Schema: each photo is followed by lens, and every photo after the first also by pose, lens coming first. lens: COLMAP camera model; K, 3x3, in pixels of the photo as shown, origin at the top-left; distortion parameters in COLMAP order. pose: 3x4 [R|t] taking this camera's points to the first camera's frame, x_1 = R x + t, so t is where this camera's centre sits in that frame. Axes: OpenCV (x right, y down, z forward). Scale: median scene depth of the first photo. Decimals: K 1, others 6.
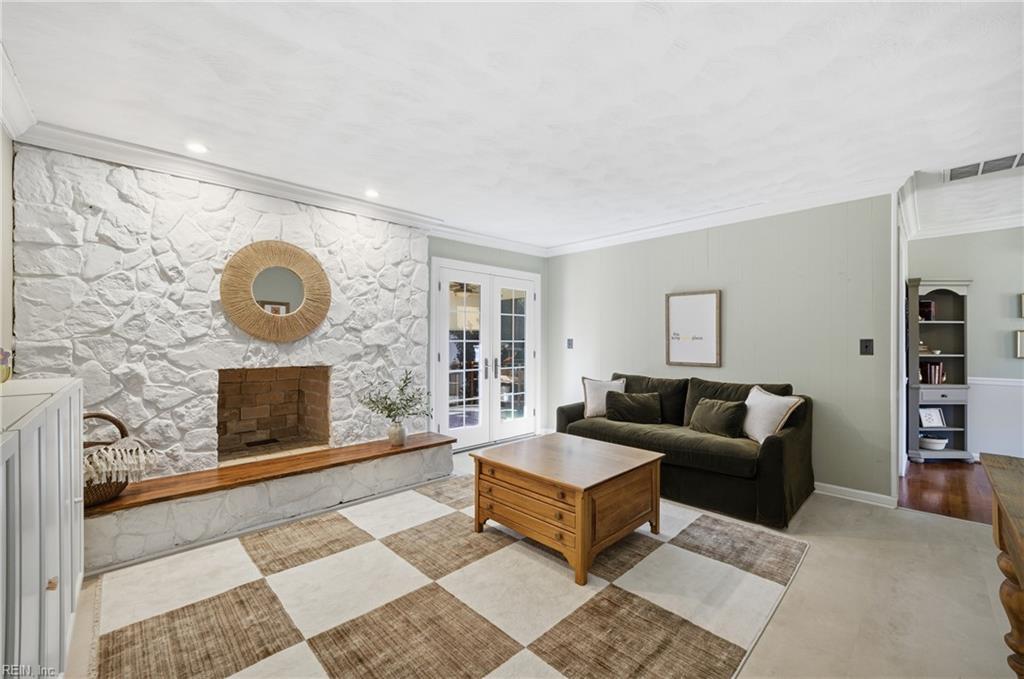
lens RADIAL K [[413.4, 0, 507.2], [0, 413.4, 341.3], [0, 0, 1]] dist [-0.024232, 0.000020]
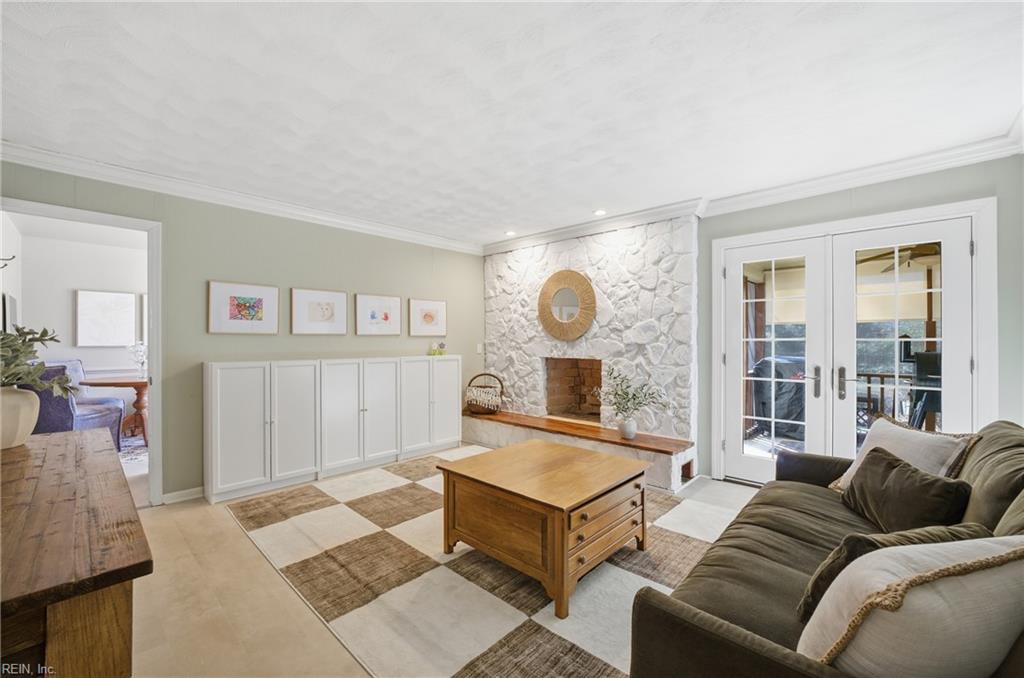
lens RADIAL K [[413.4, 0, 506.9], [0, 413.4, 340.3], [0, 0, 1]] dist [-0.024232, 0.000020]
pose [[0.039666, -0.000649, -0.999213, 0.795507], [-0.000304, 1.000000, -0.000662, 0.001559], [0.999213, 0.000330, 0.039666, 0.670083]]
